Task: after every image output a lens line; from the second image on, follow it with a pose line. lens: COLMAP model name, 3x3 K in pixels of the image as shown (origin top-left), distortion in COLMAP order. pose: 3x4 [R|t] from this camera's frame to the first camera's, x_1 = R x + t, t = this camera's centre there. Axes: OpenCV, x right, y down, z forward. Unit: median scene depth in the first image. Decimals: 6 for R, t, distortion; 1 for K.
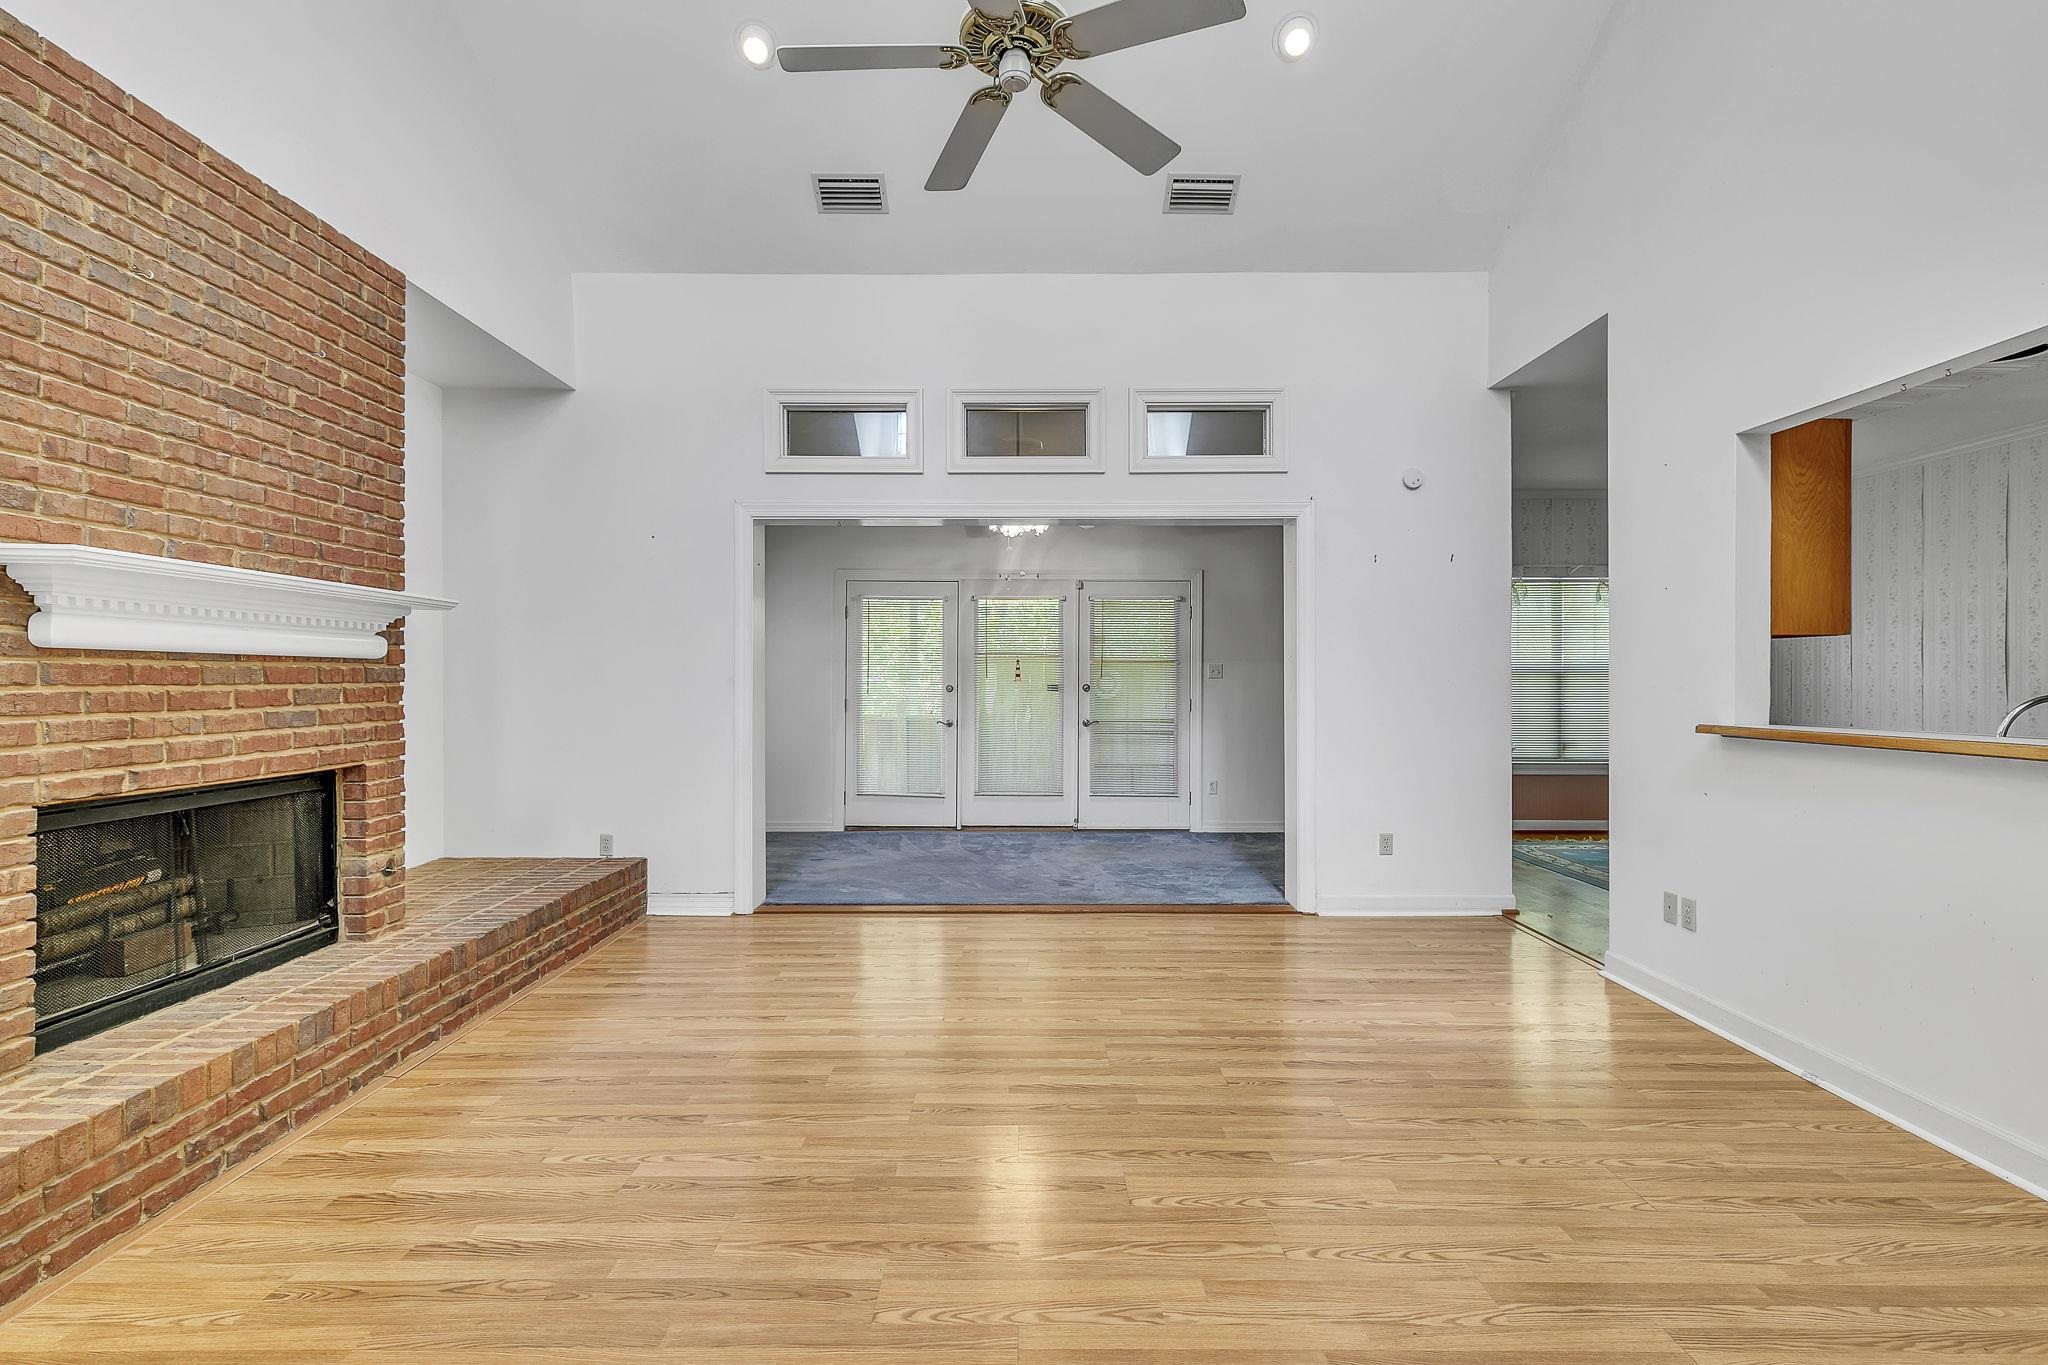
lens RADIAL K [[928.2, 0, 1024.0], [0, 928.2, 682.5], [0, 0, 1]] dist [0.002976, -0.000107]
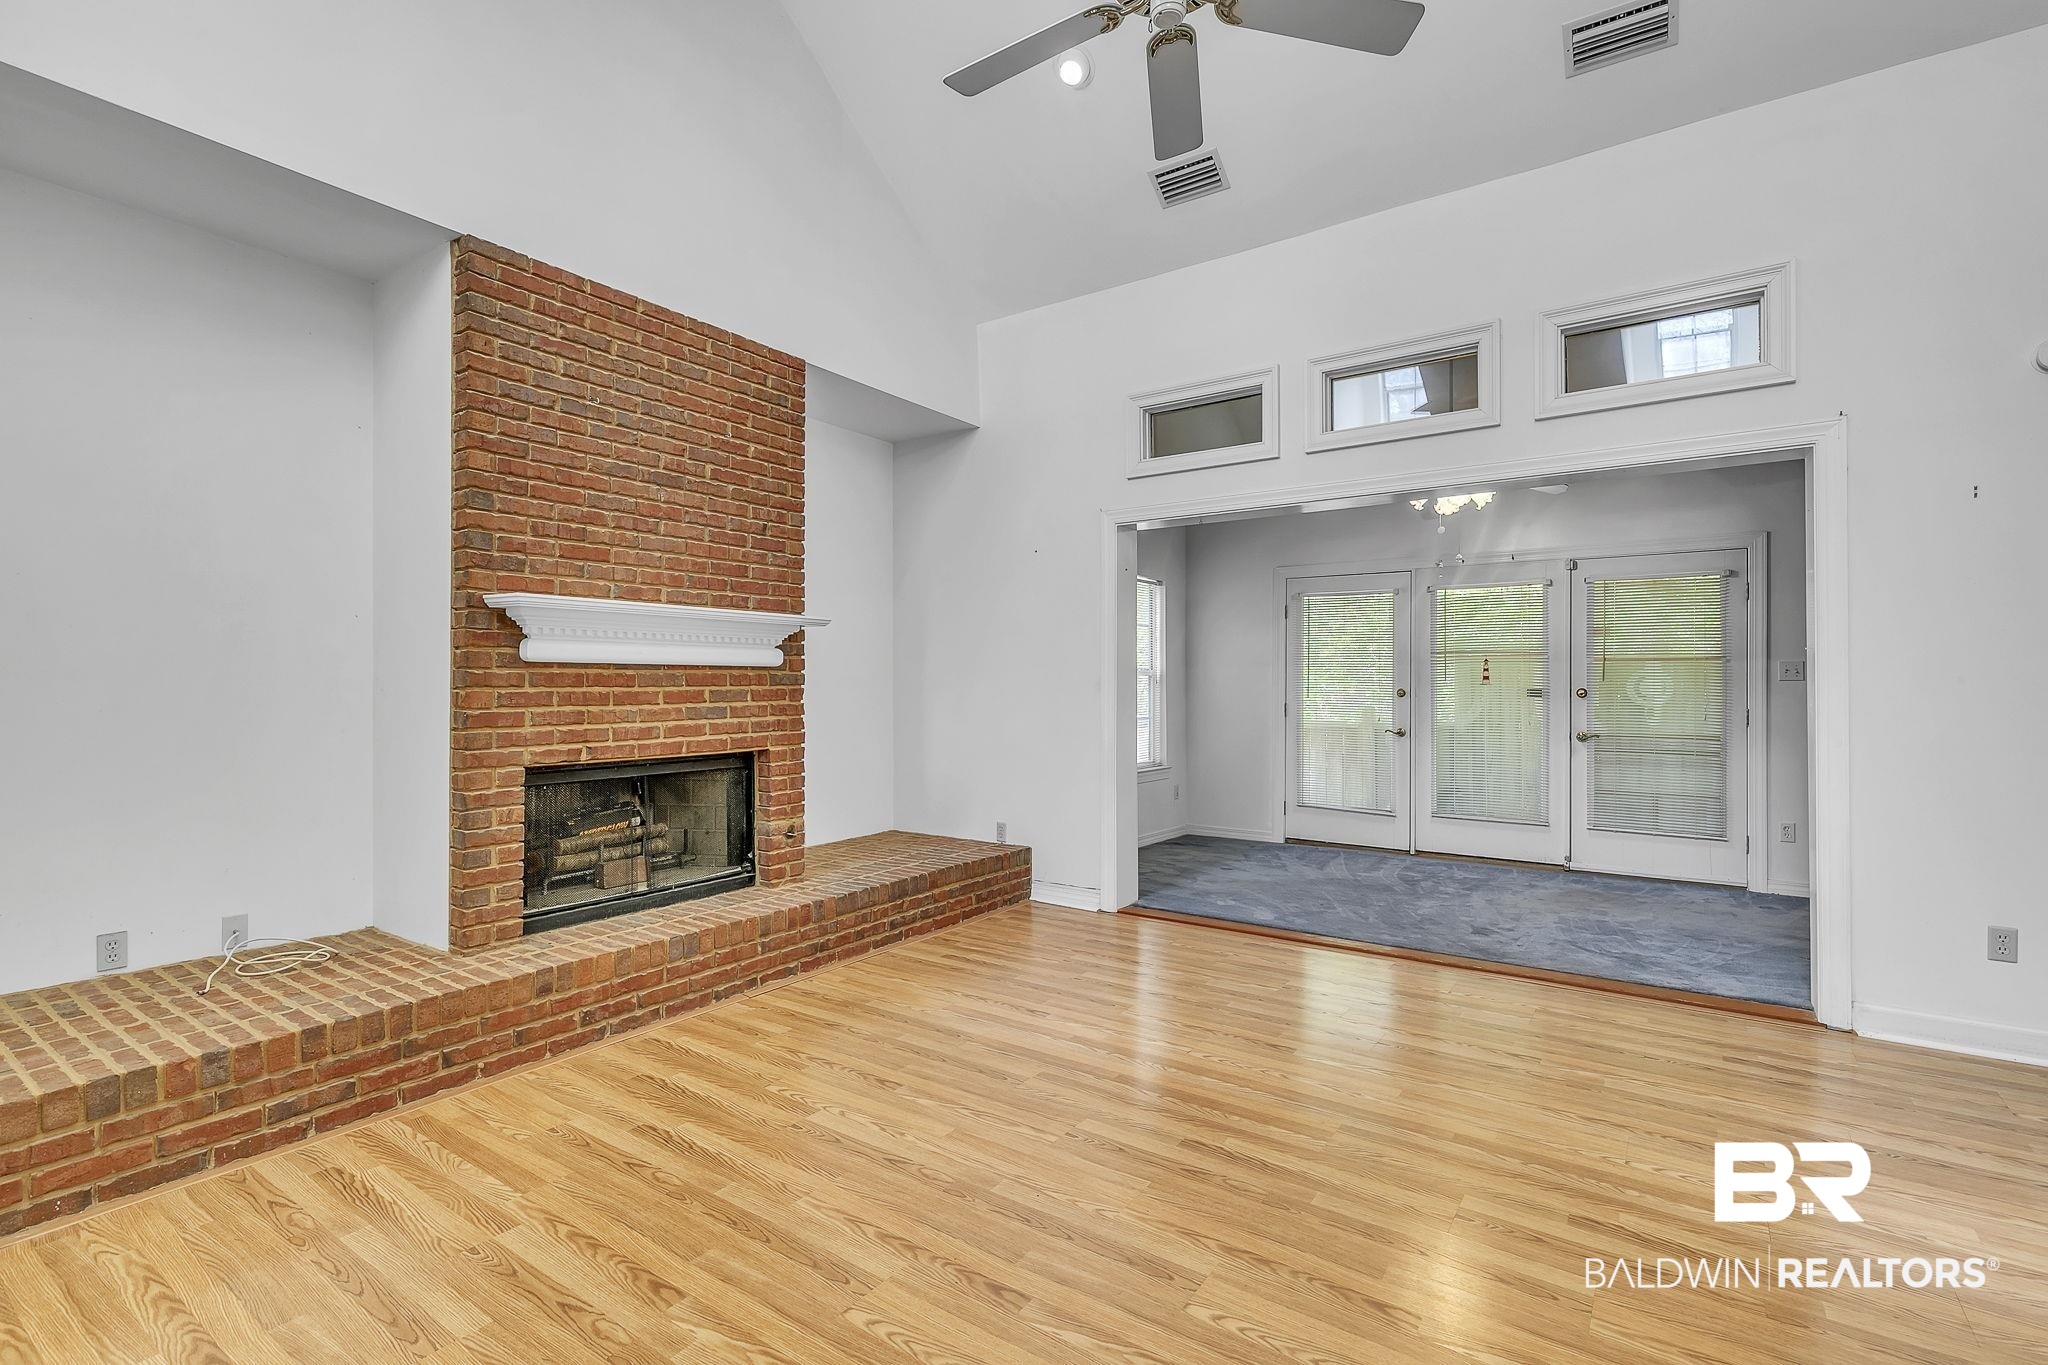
lens RADIAL K [[937.7, 0, 1025.7], [0, 937.7, 679.6], [0, 0, 1]] dist [0.007633, -0.000792]
pose [[0.818424, -0.002801, -0.574608, 0.371947], [-0.001286, 0.999977, -0.006706, 0.000628], [0.574614, 0.006227, 0.818401, 0.168919]]
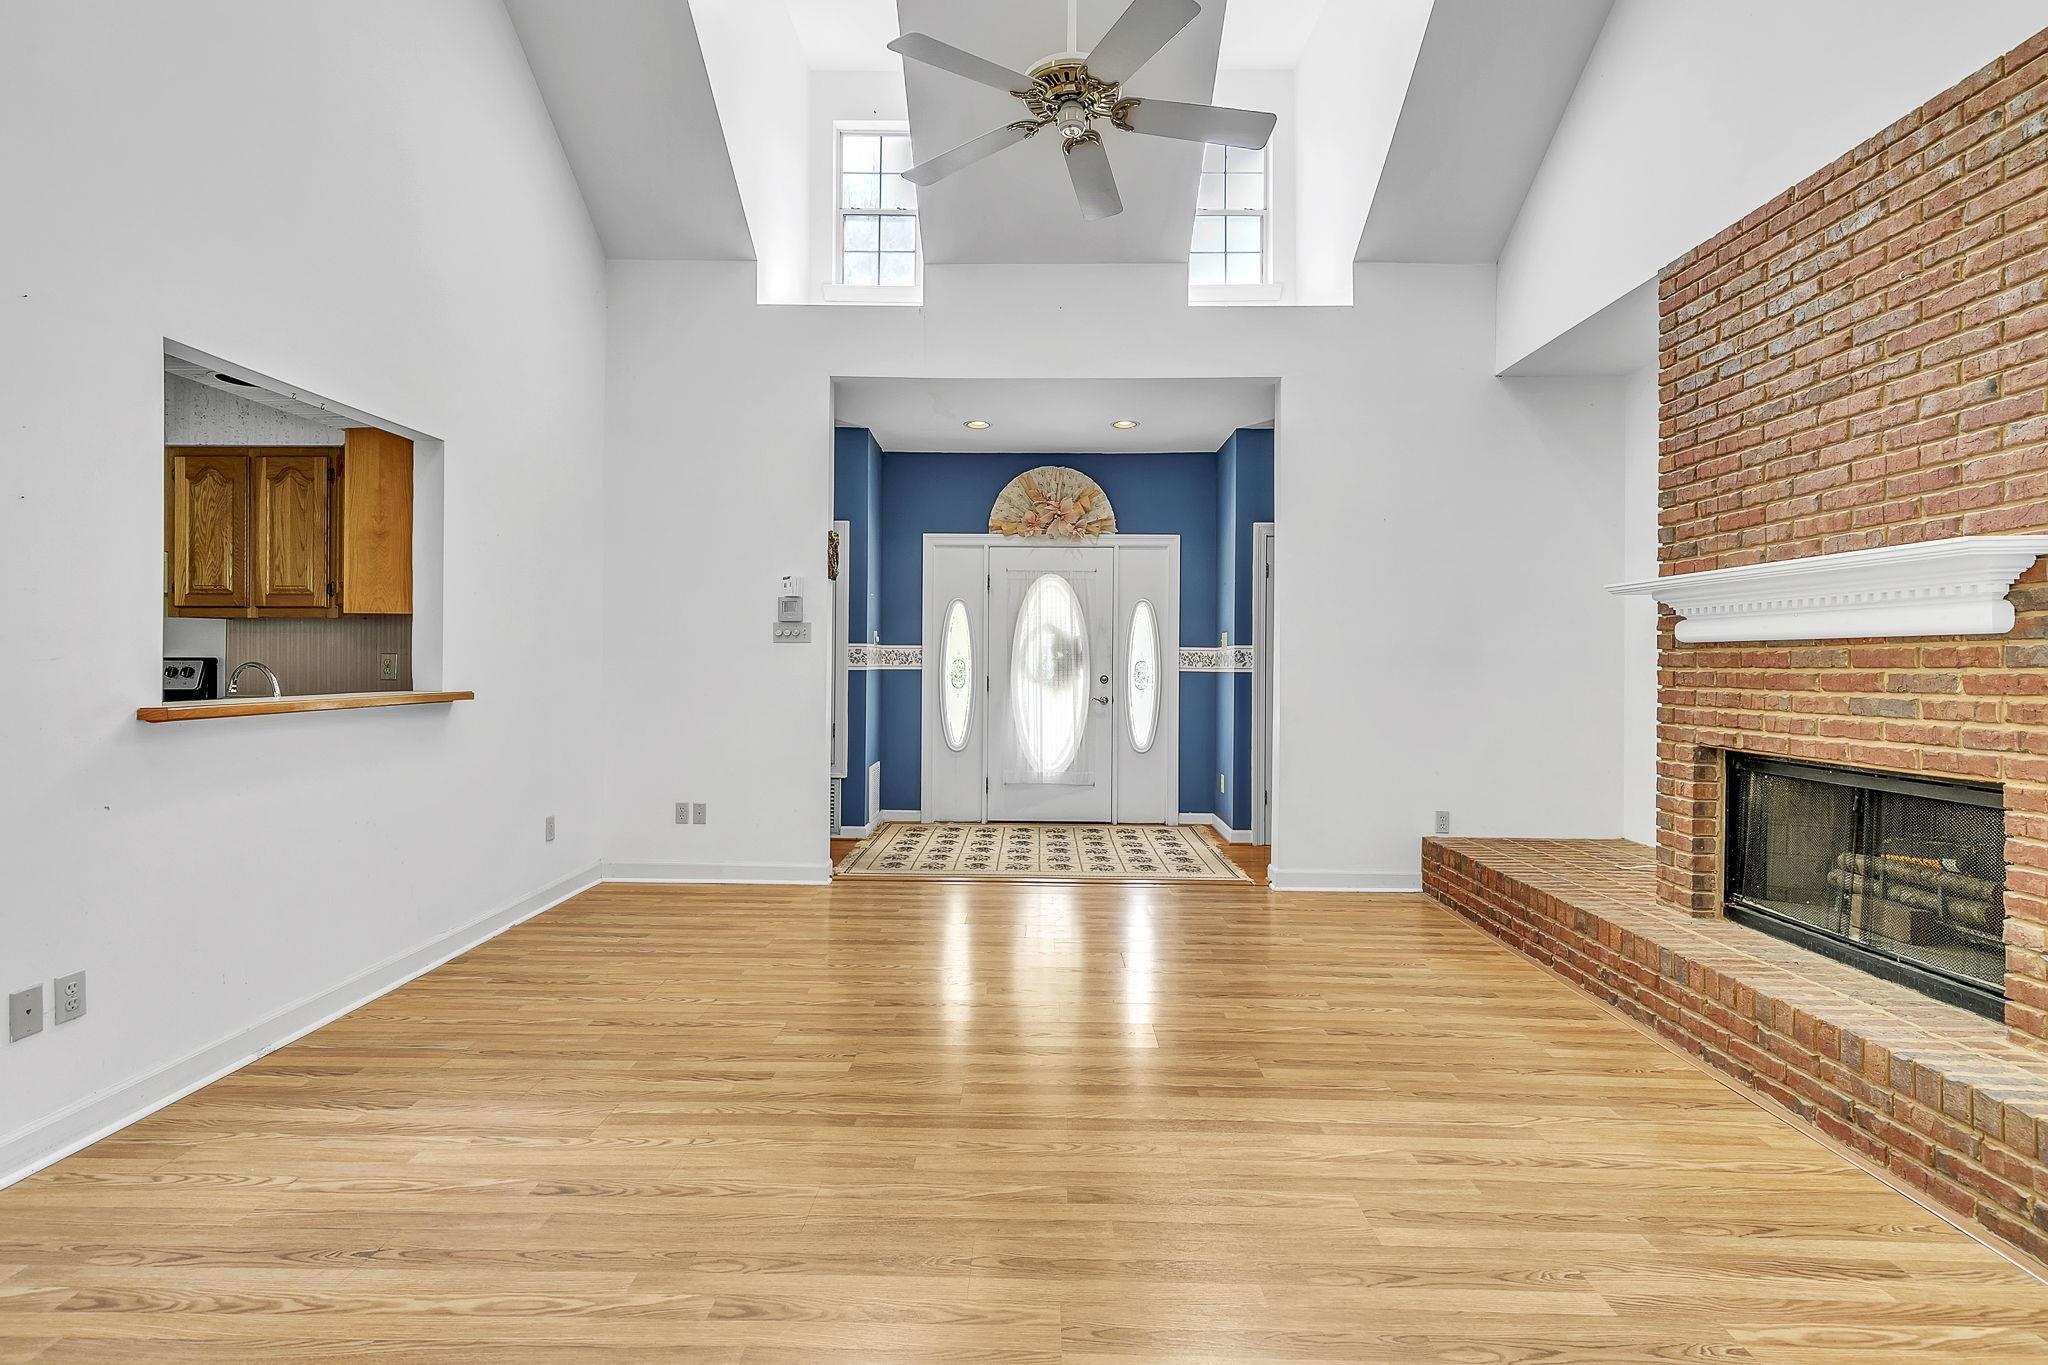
lens RADIAL K [[933.7, 0, 1020.6], [0, 933.7, 670.5], [0, 0, 1]] dist [0.014521, -0.007545]
pose [[-0.999784, -0.008689, 0.018878, 0.024572], [-0.008497, 0.999911, 0.010250, 0.001625], [-0.018966, 0.010088, -0.999769, 1.995616]]
